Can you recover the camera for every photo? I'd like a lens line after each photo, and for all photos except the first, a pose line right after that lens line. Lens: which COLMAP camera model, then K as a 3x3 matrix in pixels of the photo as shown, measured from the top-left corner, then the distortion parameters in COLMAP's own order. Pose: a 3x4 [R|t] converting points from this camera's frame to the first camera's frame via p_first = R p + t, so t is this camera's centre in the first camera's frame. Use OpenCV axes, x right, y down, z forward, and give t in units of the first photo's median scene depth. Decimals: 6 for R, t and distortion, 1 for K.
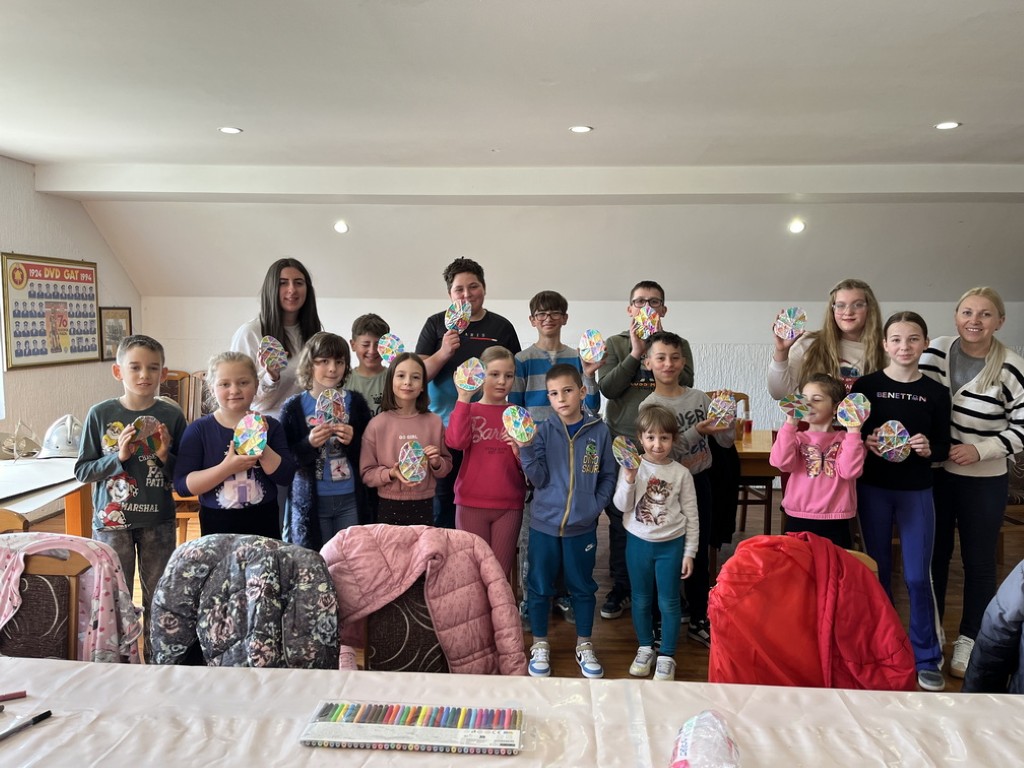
lens RADIAL K [[758.3, 0, 512.0], [0, 758.3, 384.0], [0, 0, 1]] dist [0.045410, -0.075750]
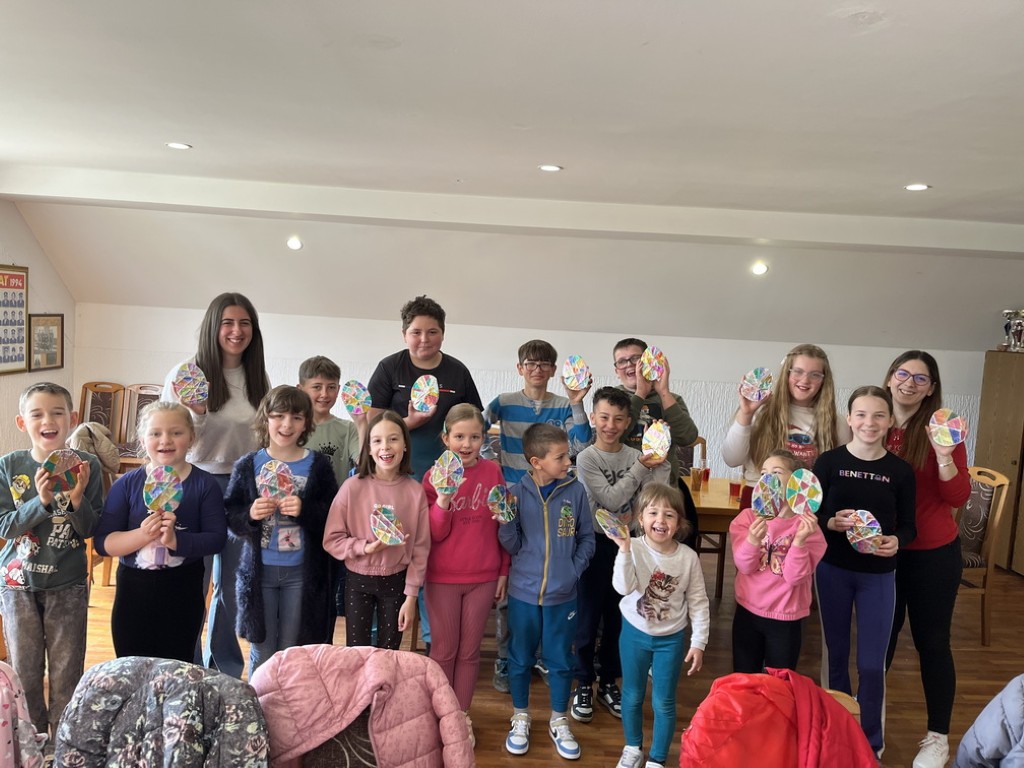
lens RADIAL K [[778.2, 0, 517.8], [0, 778.2, 413.2], [0, 0, 1]] dist [0.068698, -0.118686]
pose [[0.996985, 0.041973, 0.065261, -0.016036], [-0.041677, 0.999114, -0.005883, -0.098052], [-0.065450, 0.003146, 0.997851, 0.067679]]
